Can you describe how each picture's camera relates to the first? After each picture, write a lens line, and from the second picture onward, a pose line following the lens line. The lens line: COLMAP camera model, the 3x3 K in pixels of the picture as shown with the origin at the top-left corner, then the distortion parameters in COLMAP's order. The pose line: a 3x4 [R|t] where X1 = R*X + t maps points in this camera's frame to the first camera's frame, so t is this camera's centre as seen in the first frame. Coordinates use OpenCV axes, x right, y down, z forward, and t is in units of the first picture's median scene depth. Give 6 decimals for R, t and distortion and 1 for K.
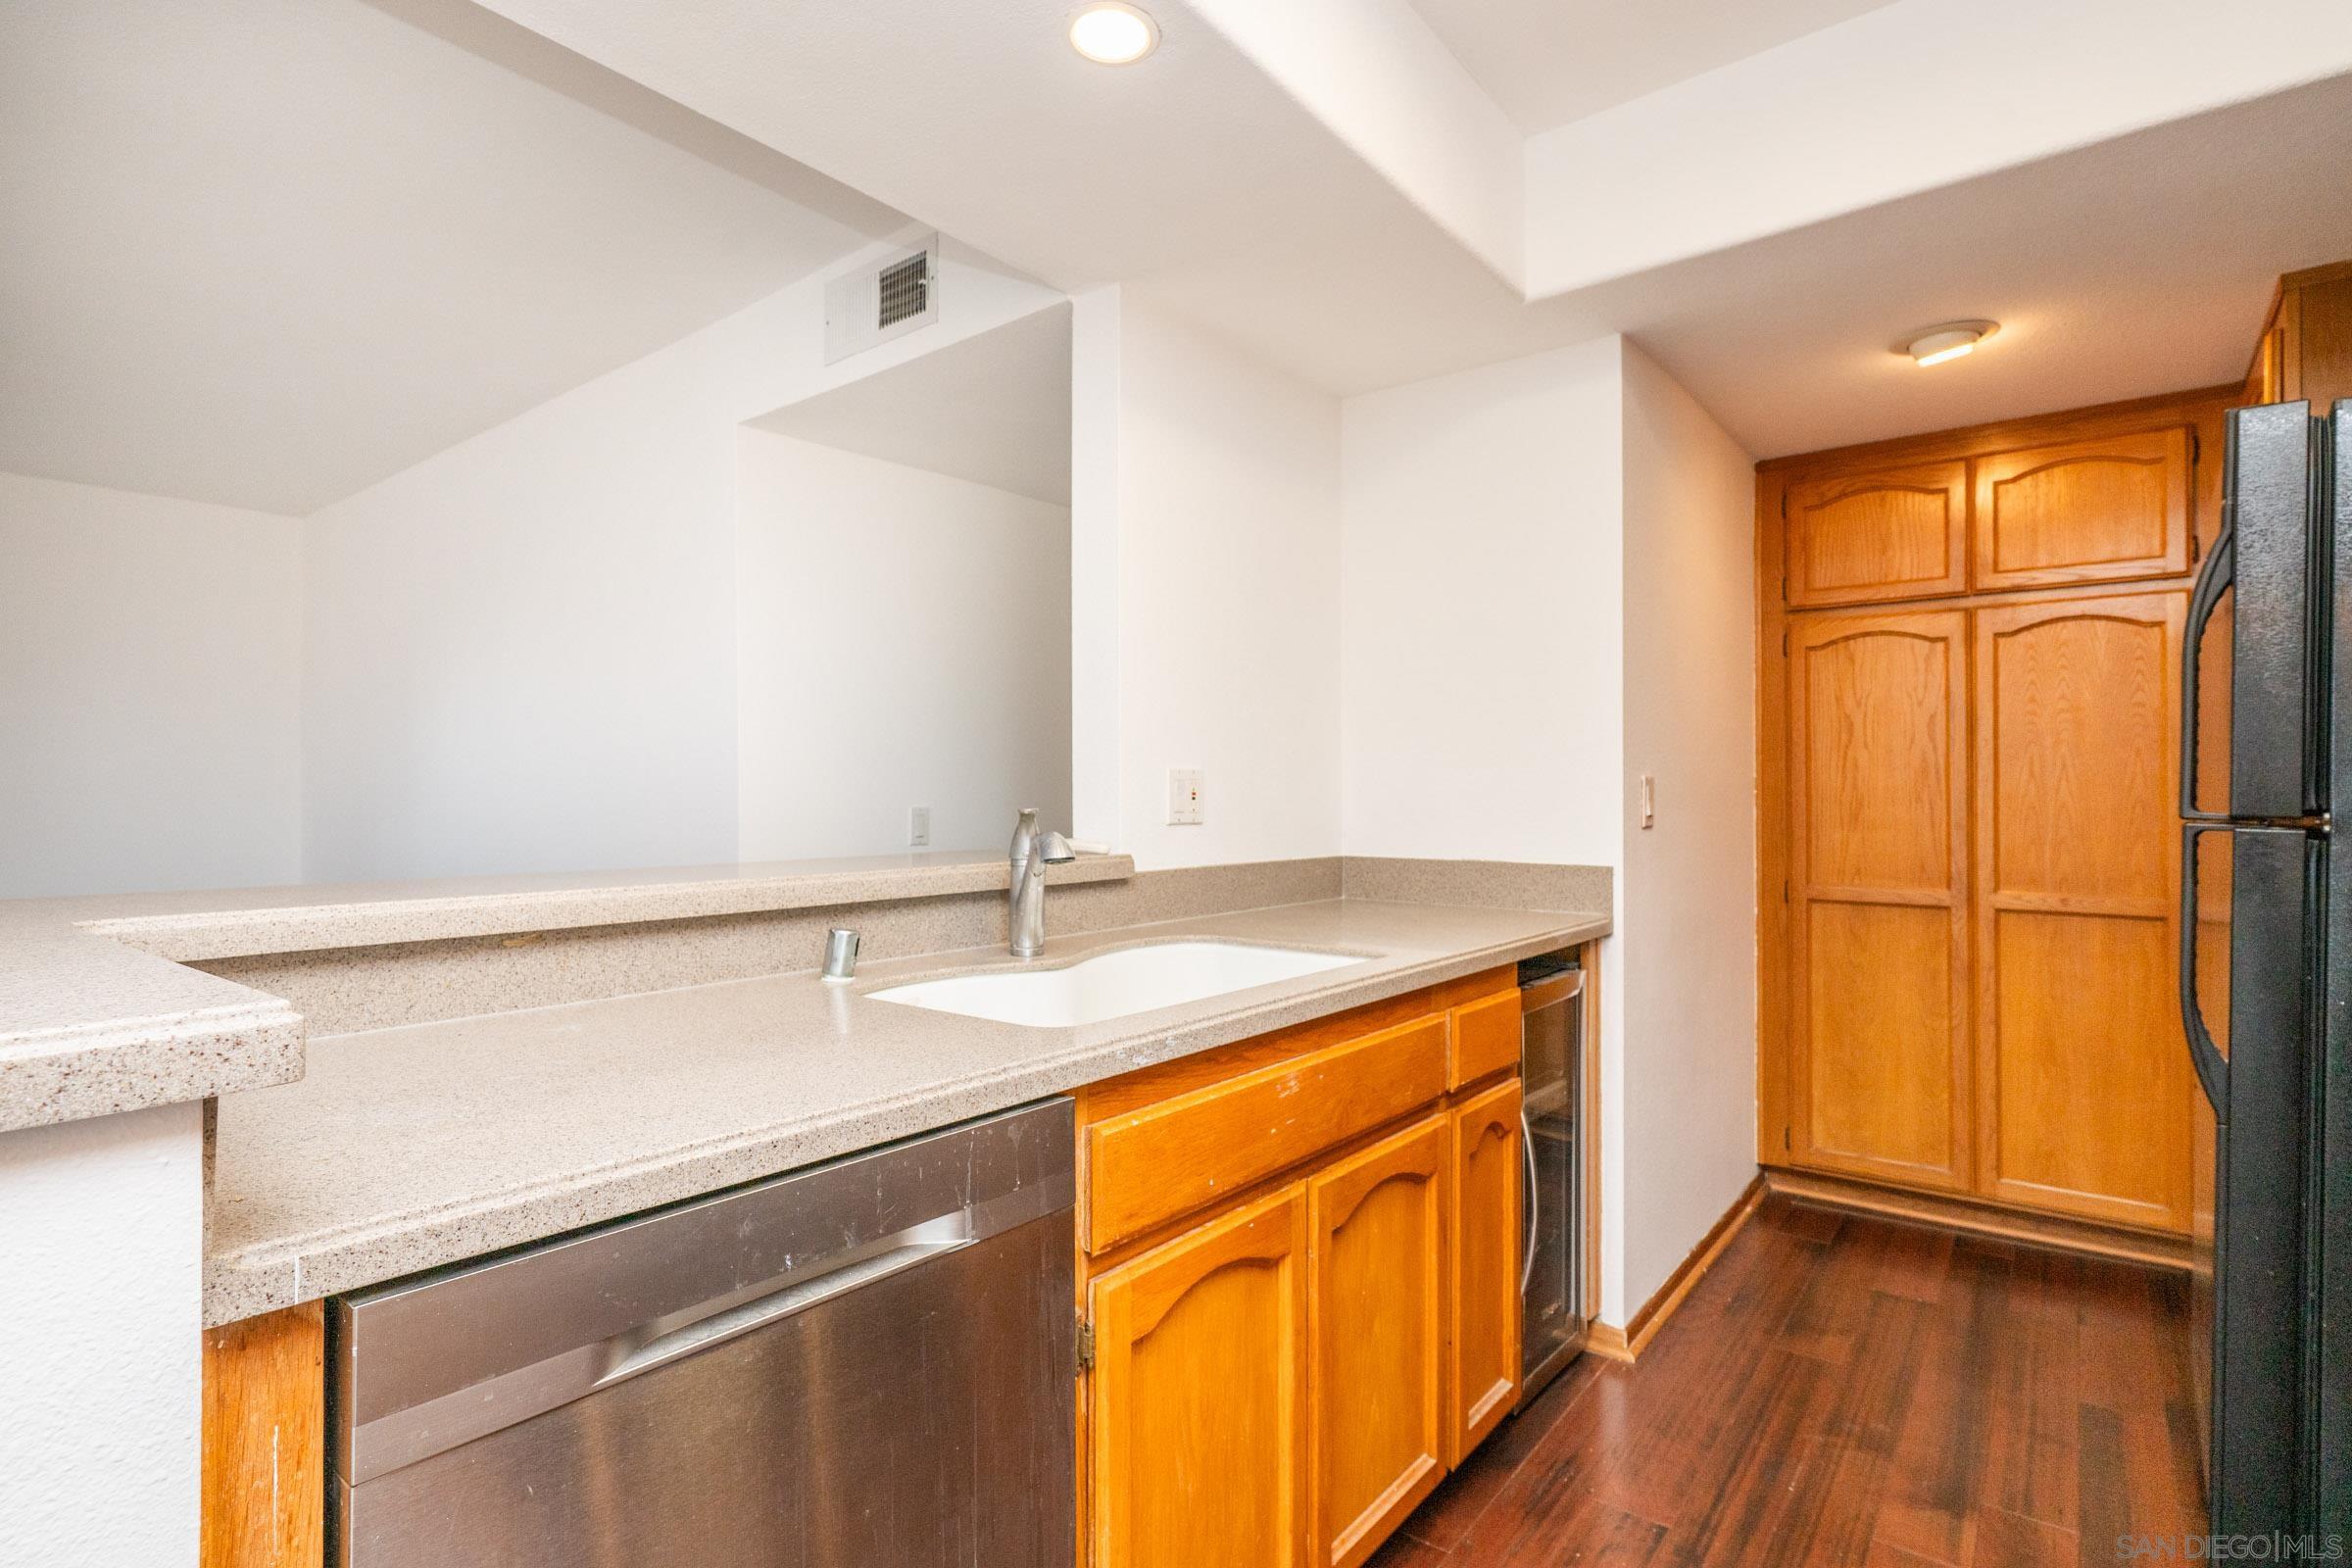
lens RADIAL K [[1142.4, 0, 1154.4], [0, 1142.4, 786.2], [0, 0, 1]] dist [0.001275, 0.000457]
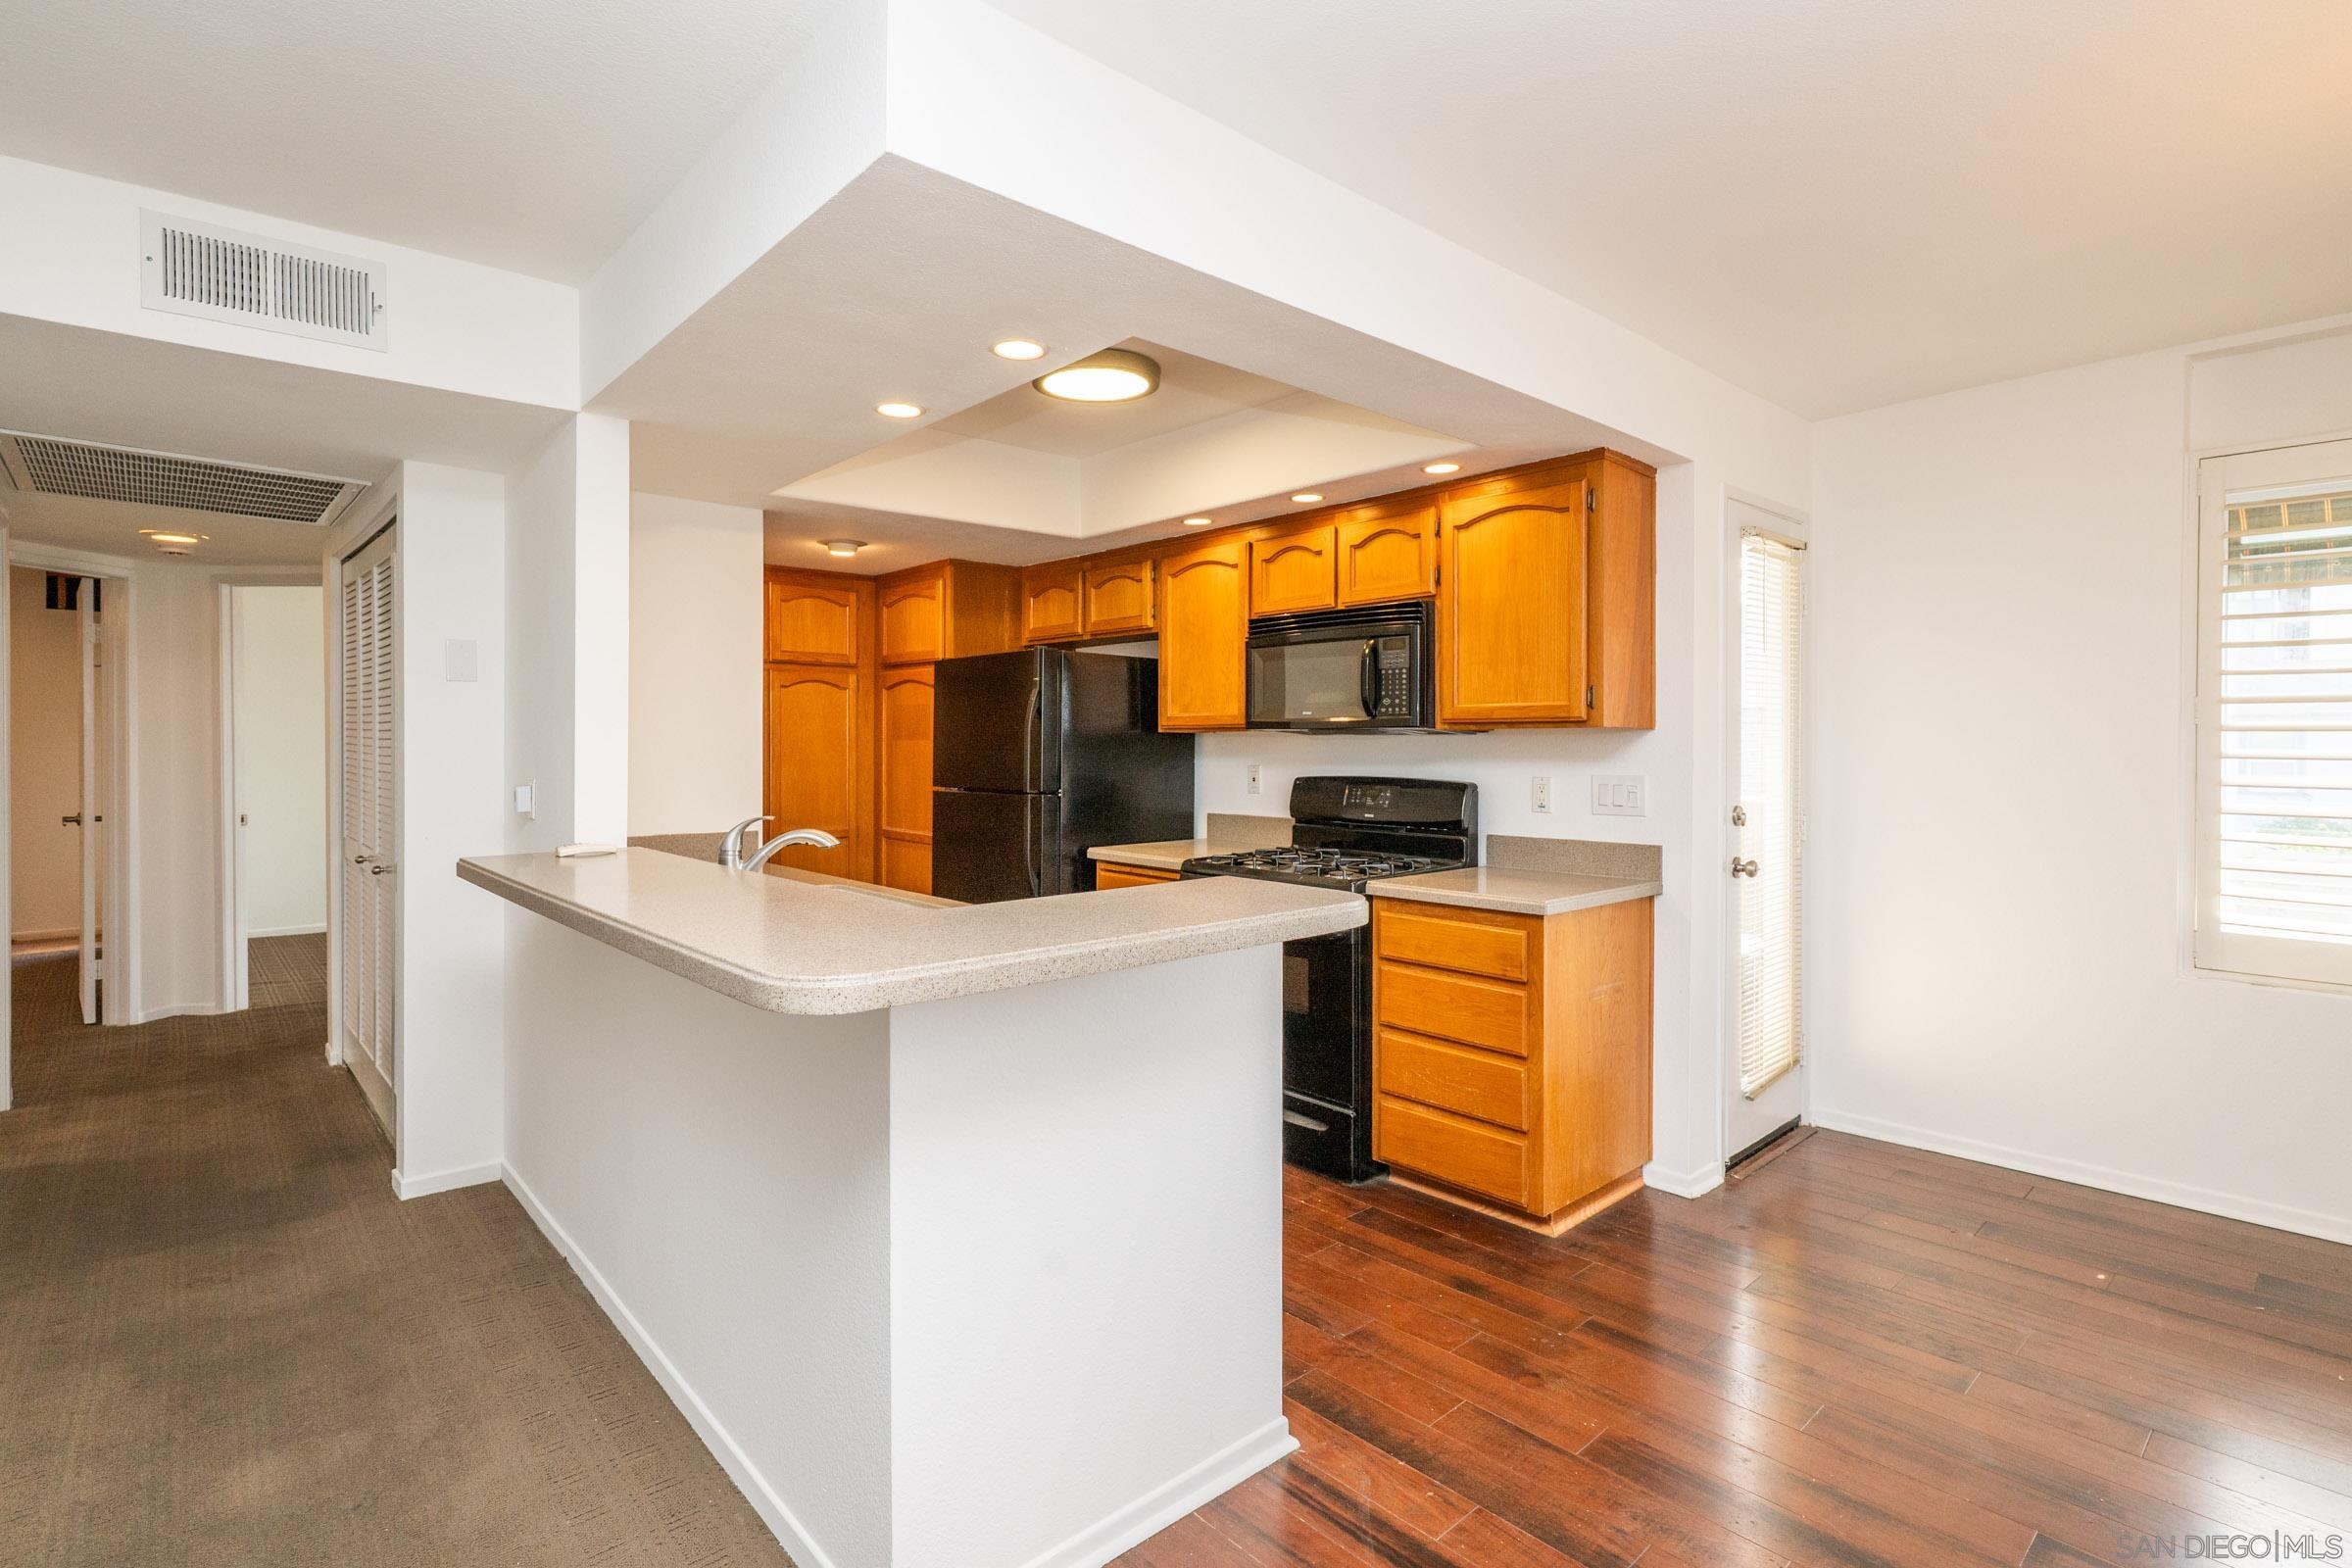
lens RADIAL K [[1134.6, 0, 1170.4], [0, 1134.6, 755.0], [0, 0, 1]] dist [0.000212, 0.000897]
pose [[0.159311, -0.012291, 0.987152, -0.915278], [-0.006114, 0.999891, 0.013436, -0.053109], [-0.987210, -0.008176, 0.159219, 0.124413]]
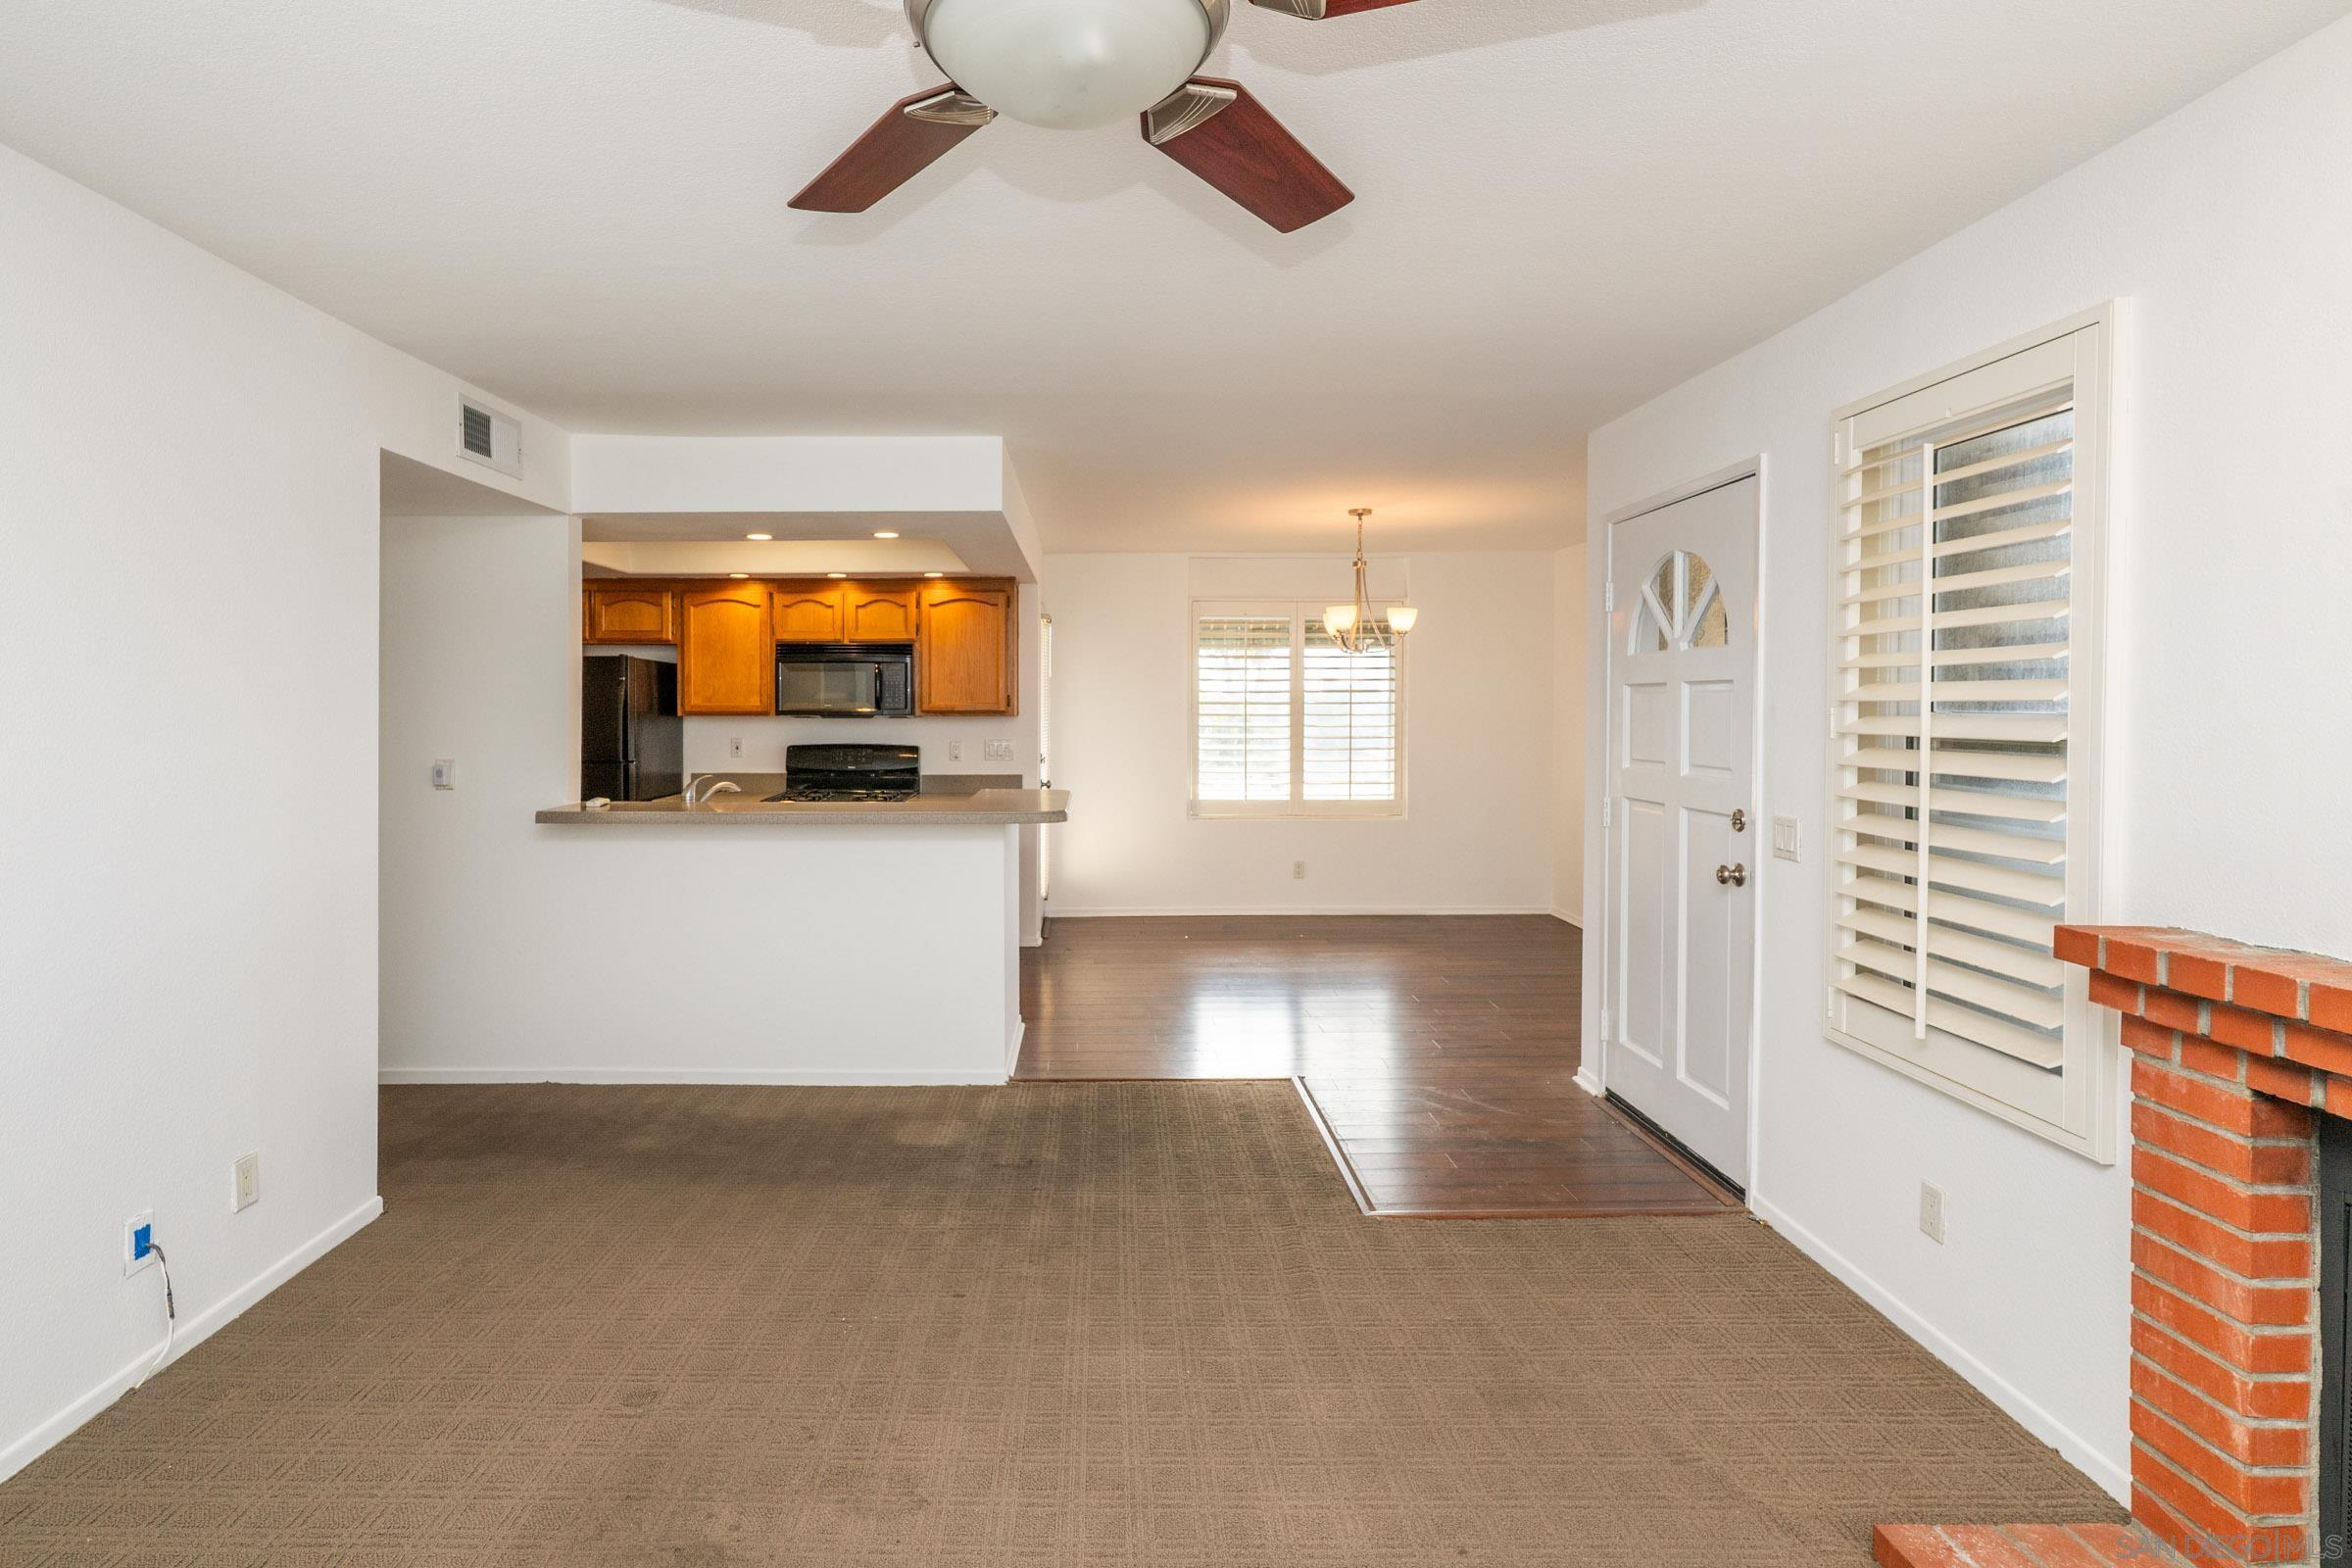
lens RADIAL K [[1179.7, 0, 1103.2], [0, 1179.7, 724.8], [0, 0, 1]] dist [0.001573, 0.002128]
pose [[-0.635718, -0.013920, 0.771796, -1.626569], [-0.005401, 0.999893, 0.013585, -0.081497], [-0.771902, 0.004468, -0.635725, 1.183168]]
